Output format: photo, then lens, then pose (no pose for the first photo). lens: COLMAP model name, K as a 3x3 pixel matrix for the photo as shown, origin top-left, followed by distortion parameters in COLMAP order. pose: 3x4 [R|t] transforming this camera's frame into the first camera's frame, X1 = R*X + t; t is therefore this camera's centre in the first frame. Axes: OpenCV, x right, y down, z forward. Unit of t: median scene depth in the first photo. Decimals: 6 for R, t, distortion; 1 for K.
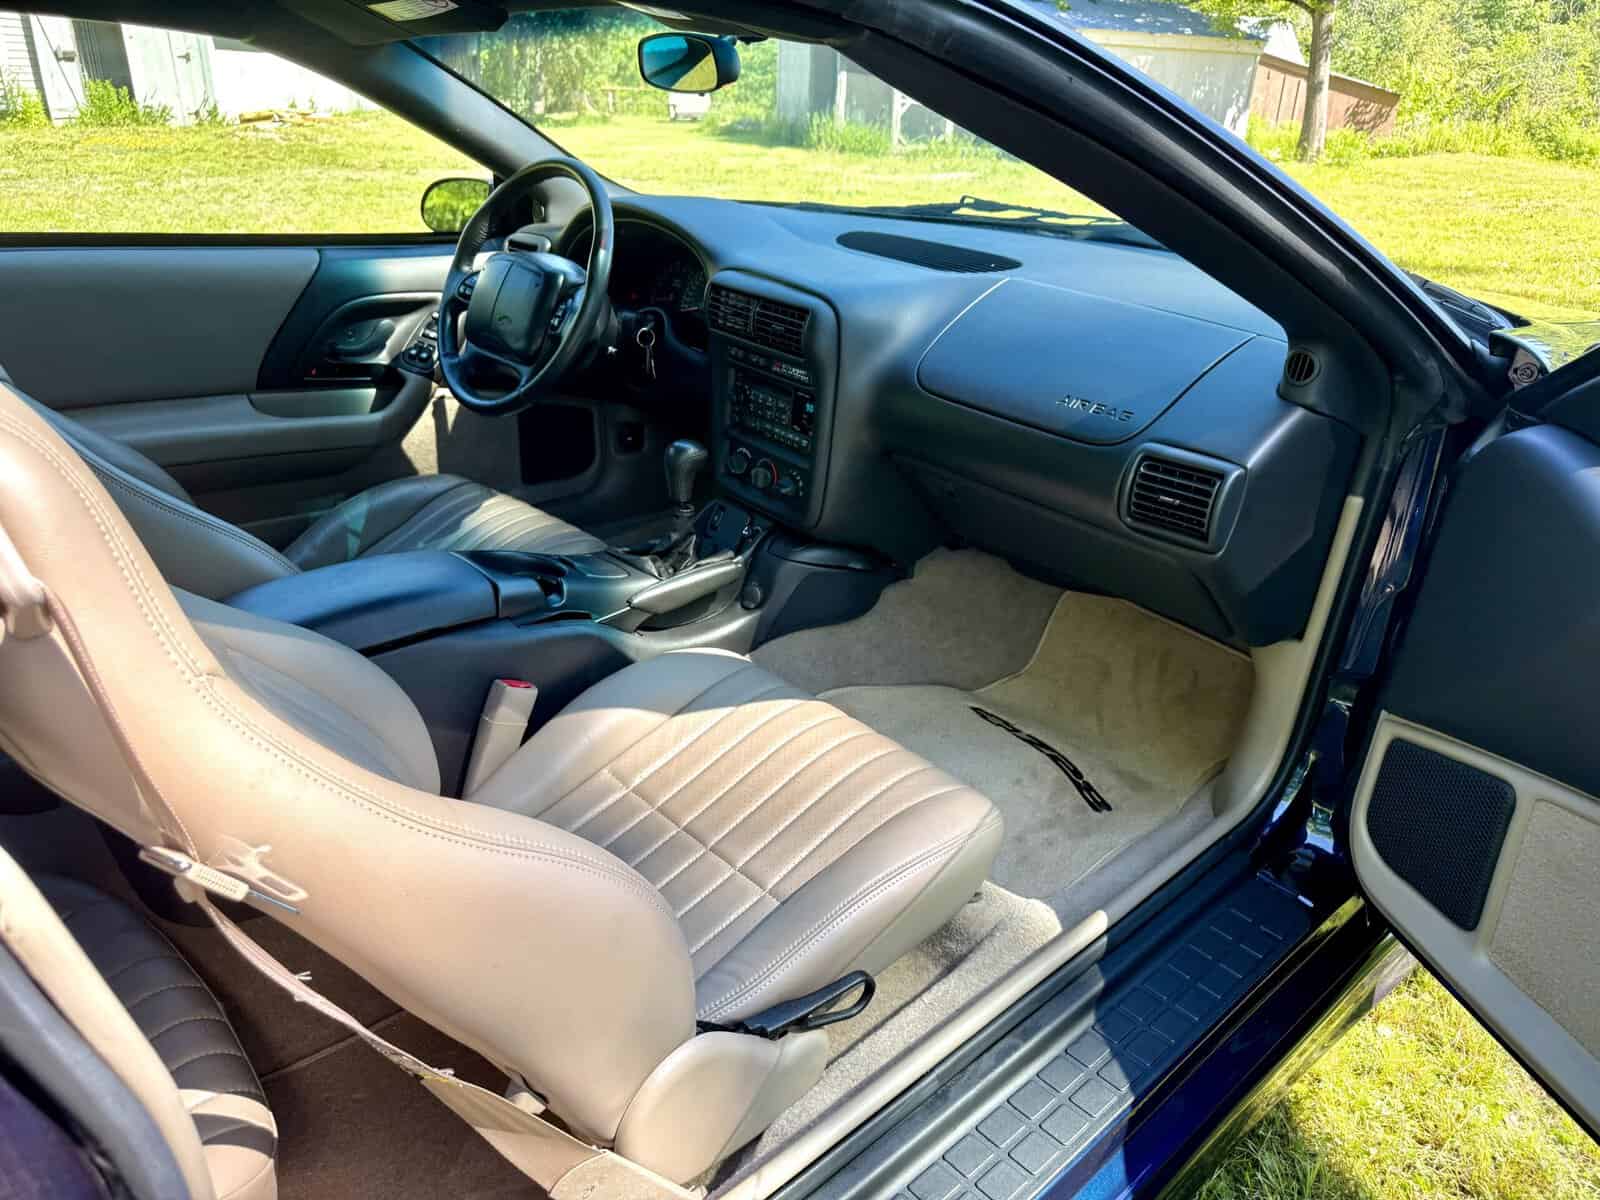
lens RADIAL K [[1127.5, 0, 804.5], [0, 1127.5, 603.6], [0, 0, 1]] dist [0.070696, 0.001120]
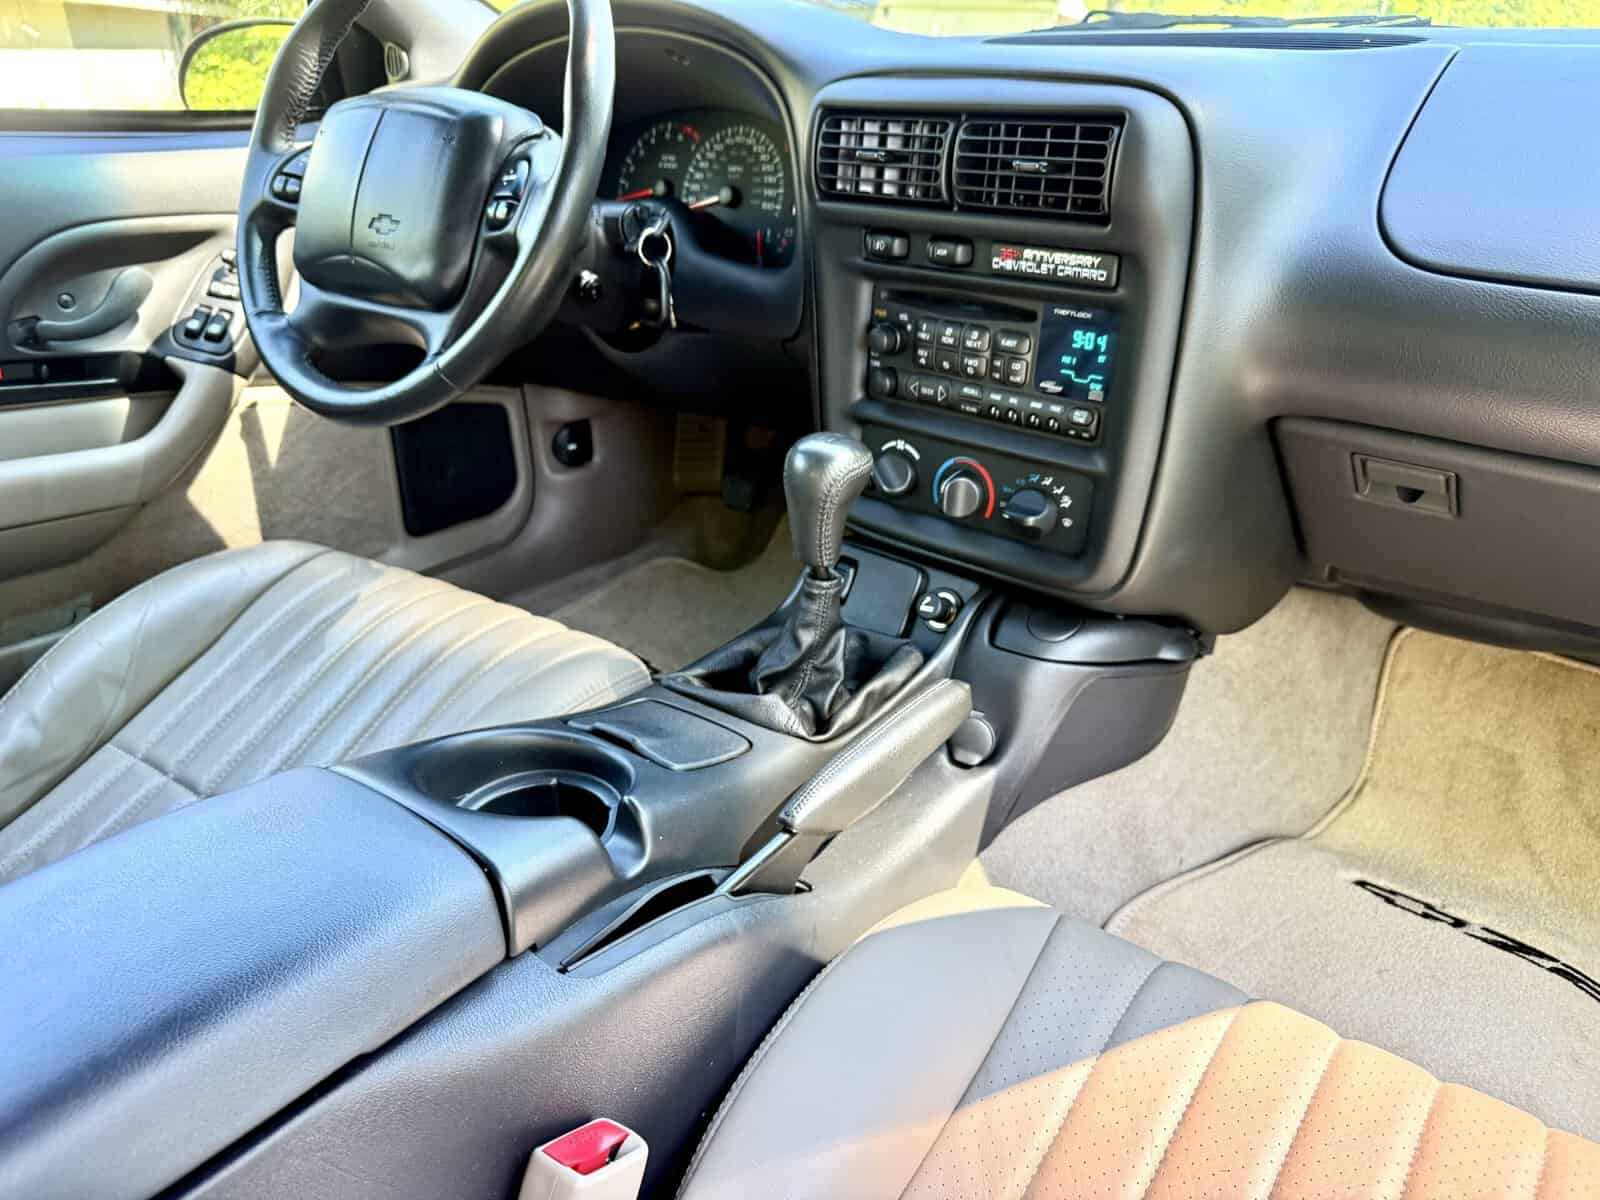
lens RADIAL K [[1153.4, 0, 797.8], [0, 1153.4, 610.2], [0, 0, 1]] dist [0.003607, 0.000146]
pose [[0.985521, -0.110748, 0.128385, -0.170834], [0.109069, 0.993832, 0.020053, -0.077138], [-0.129814, -0.005760, 0.991522, 0.491601]]
